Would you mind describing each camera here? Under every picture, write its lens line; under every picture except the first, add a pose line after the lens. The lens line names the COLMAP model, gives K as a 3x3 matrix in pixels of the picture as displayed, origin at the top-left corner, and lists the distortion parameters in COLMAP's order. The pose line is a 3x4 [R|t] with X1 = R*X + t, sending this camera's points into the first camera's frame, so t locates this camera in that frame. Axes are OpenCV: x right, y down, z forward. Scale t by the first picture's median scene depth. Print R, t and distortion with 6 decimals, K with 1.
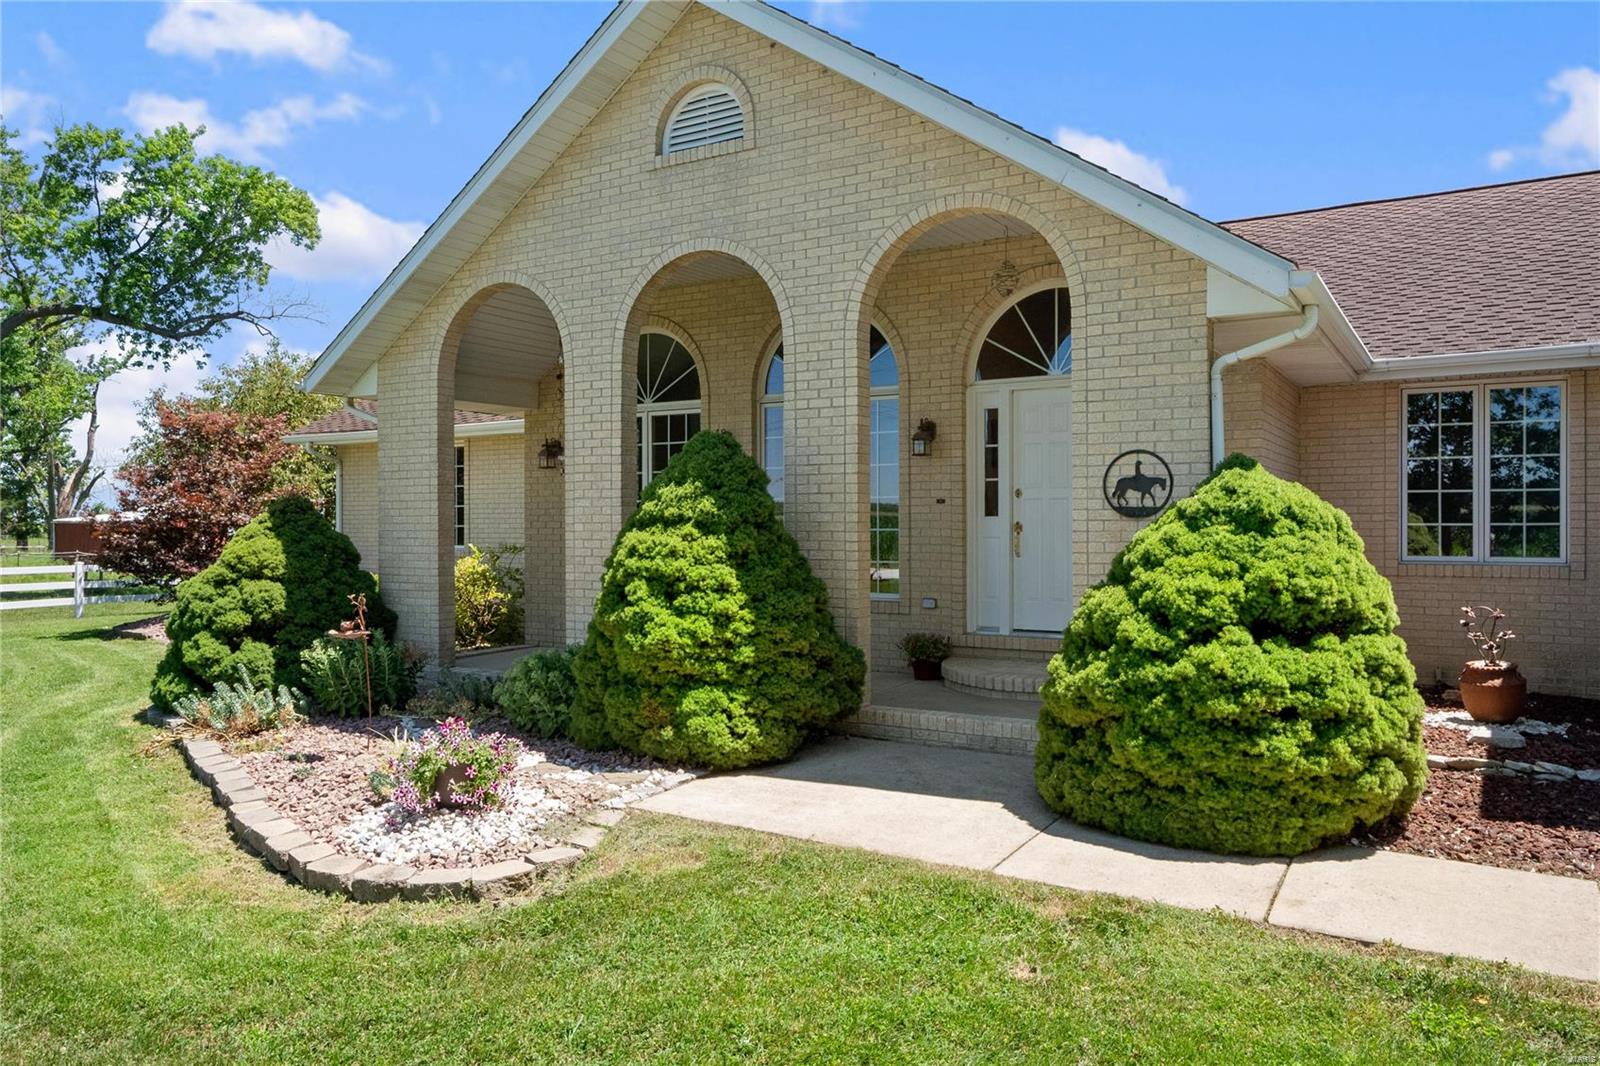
lens RADIAL K [[1087.0, 0, 835.2], [0, 1087.0, 529.4], [0, 0, 1]] dist [0.000609, -0.015292]
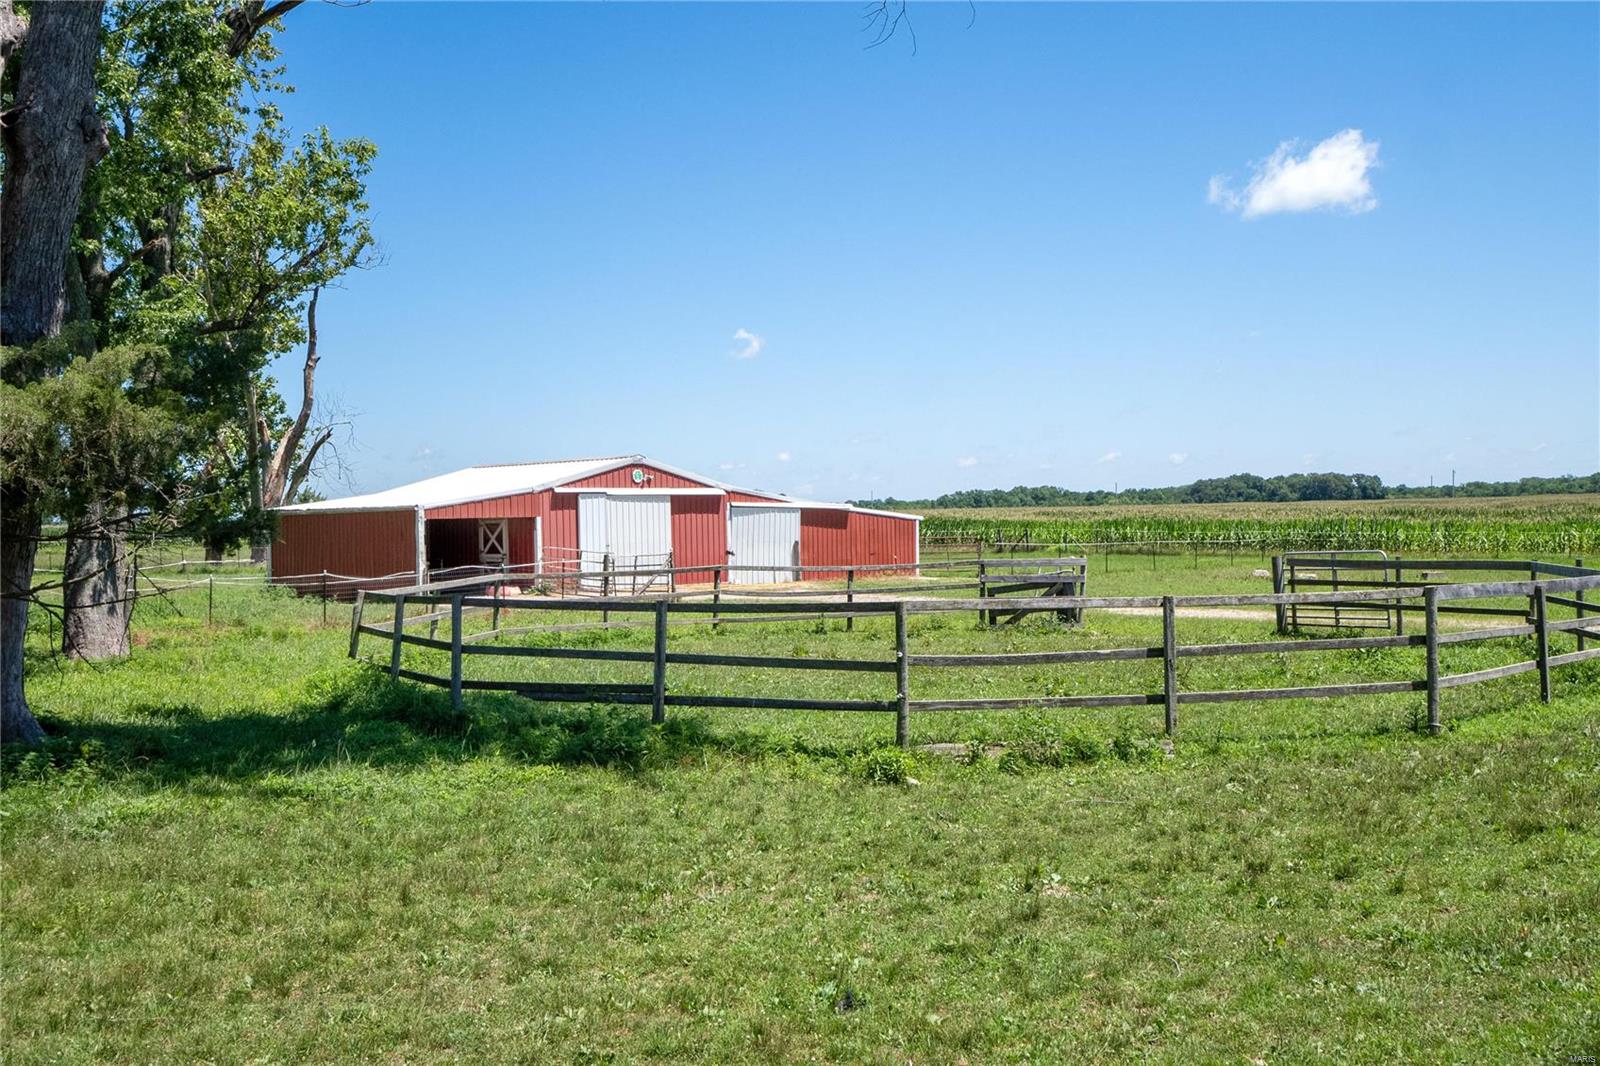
lens RADIAL K [[1588.7, 0, 815.4], [0, 1588.7, 528.2], [0, 0, 1]] dist [0.049582, 0.000000]
pose [[0.959303, -0.010858, -0.282171, -2.004256], [0.011075, 0.999938, -0.000826, 0.036355], [0.282162, -0.002333, 0.959364, 2.726071]]
